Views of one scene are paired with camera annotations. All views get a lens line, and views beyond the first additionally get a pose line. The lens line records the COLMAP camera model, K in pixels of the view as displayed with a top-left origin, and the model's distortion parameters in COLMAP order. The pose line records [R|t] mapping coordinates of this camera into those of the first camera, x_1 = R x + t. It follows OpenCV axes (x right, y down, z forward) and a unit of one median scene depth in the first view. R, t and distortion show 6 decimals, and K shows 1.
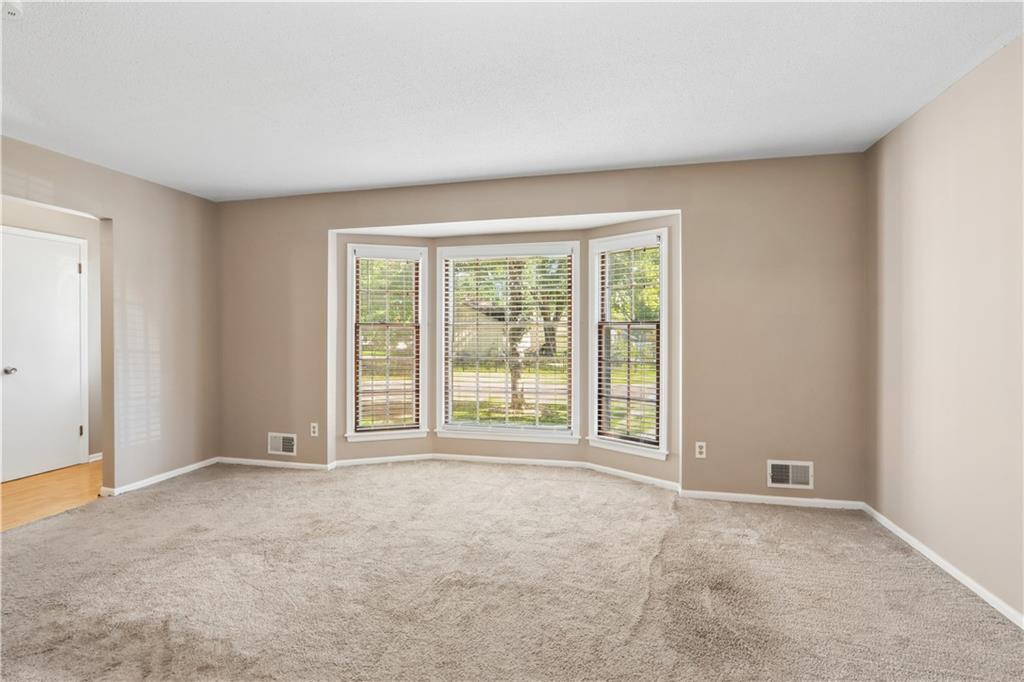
lens RADIAL K [[481.2, 0, 504.7], [0, 481.2, 336.1], [0, 0, 1]] dist [-0.011270, 0.003350]
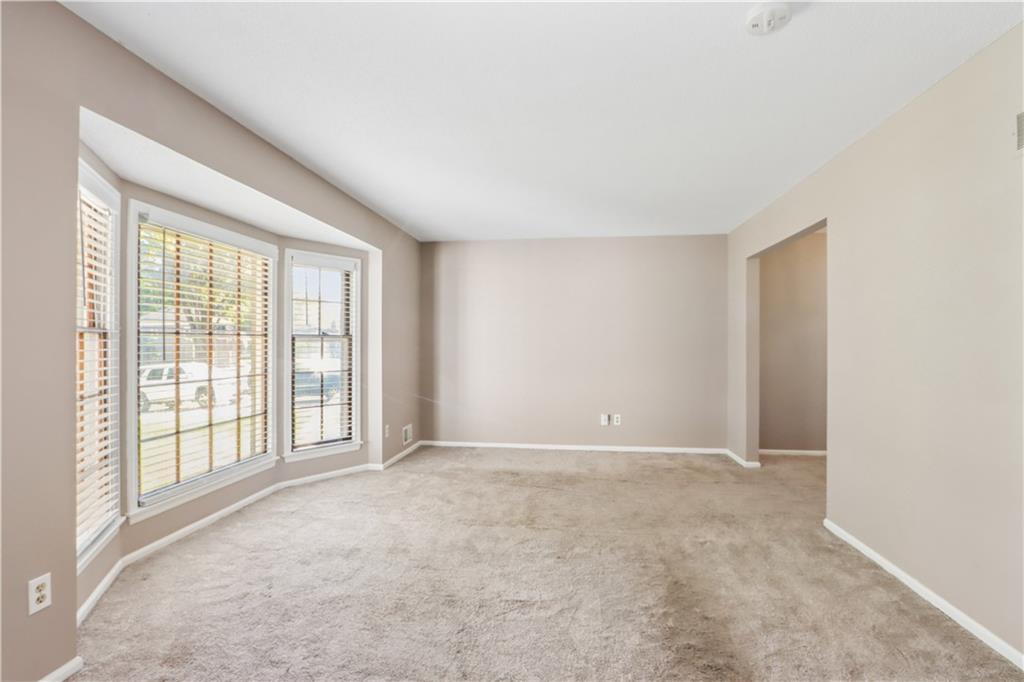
lens RADIAL K [[481.2, 0, 506.6], [0, 481.2, 344.3], [0, 0, 1]] dist [-0.011270, 0.003350]
pose [[-0.095292, 0.001408, 0.995448, -0.910933], [0.001408, 0.999998, -0.001280, -0.005646], [-0.995448, 0.001279, -0.095294, 0.737743]]
